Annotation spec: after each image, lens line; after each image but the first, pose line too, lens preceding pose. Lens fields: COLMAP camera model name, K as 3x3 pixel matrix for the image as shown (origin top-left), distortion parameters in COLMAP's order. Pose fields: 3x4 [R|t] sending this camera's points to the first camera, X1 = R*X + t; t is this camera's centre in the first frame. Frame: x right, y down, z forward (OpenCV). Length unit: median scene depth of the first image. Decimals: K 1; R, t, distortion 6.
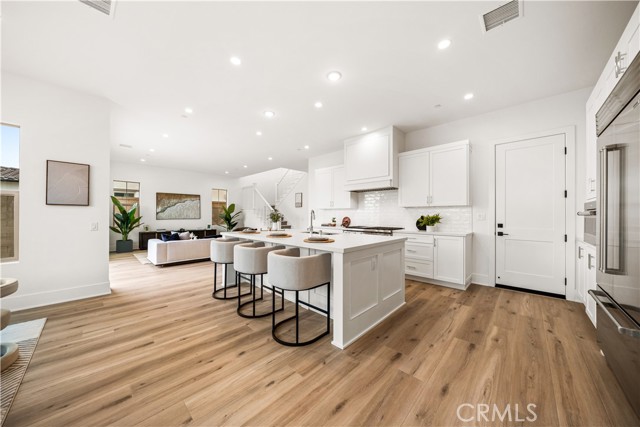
lens RADIAL K [[216.9, 0, 319.0], [0, 216.9, 214.9], [0, 0, 1]] dist [-0.010293, 0.000065]
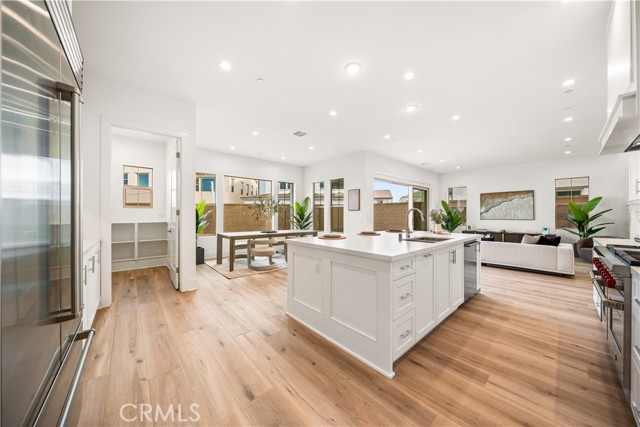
lens RADIAL K [[216.9, 0, 319.0], [0, 216.9, 214.9], [0, 0, 1]] dist [-0.010293, 0.000065]
pose [[-0.086227, -0.002437, -0.996272, 0.346905], [-0.000419, 0.999997, -0.002410, 0.001734], [0.996275, 0.000210, -0.086228, 0.317412]]
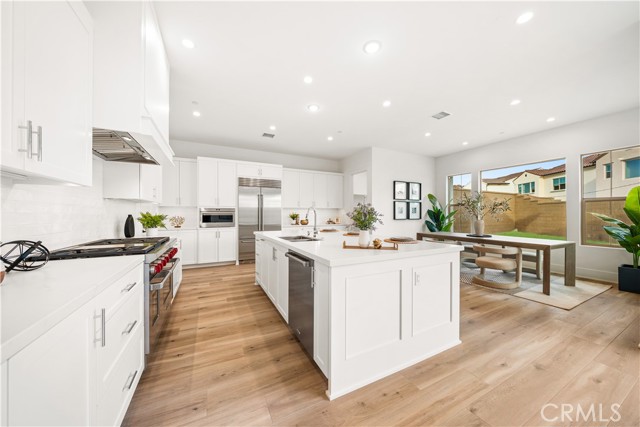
lens RADIAL K [[216.9, 0, 319.0], [0, 216.9, 214.9], [0, 0, 1]] dist [-0.010293, 0.000065]
pose [[-0.943988, -0.001194, 0.329977, -0.133099], [-0.001810, 0.999997, -0.001561, 0.003538], [-0.329974, -0.002071, -0.943988, 0.753410]]
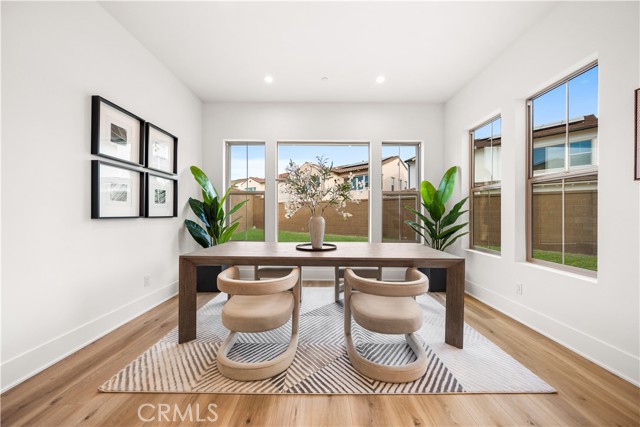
lens RADIAL K [[216.9, 0, 319.0], [0, 216.9, 214.9], [0, 0, 1]] dist [-0.010293, 0.000065]
pose [[-0.716899, -0.003548, -0.697168, -0.144382], [-0.004305, 0.999991, -0.000663, 0.013112], [0.697164, 0.002526, -0.716908, 0.298955]]
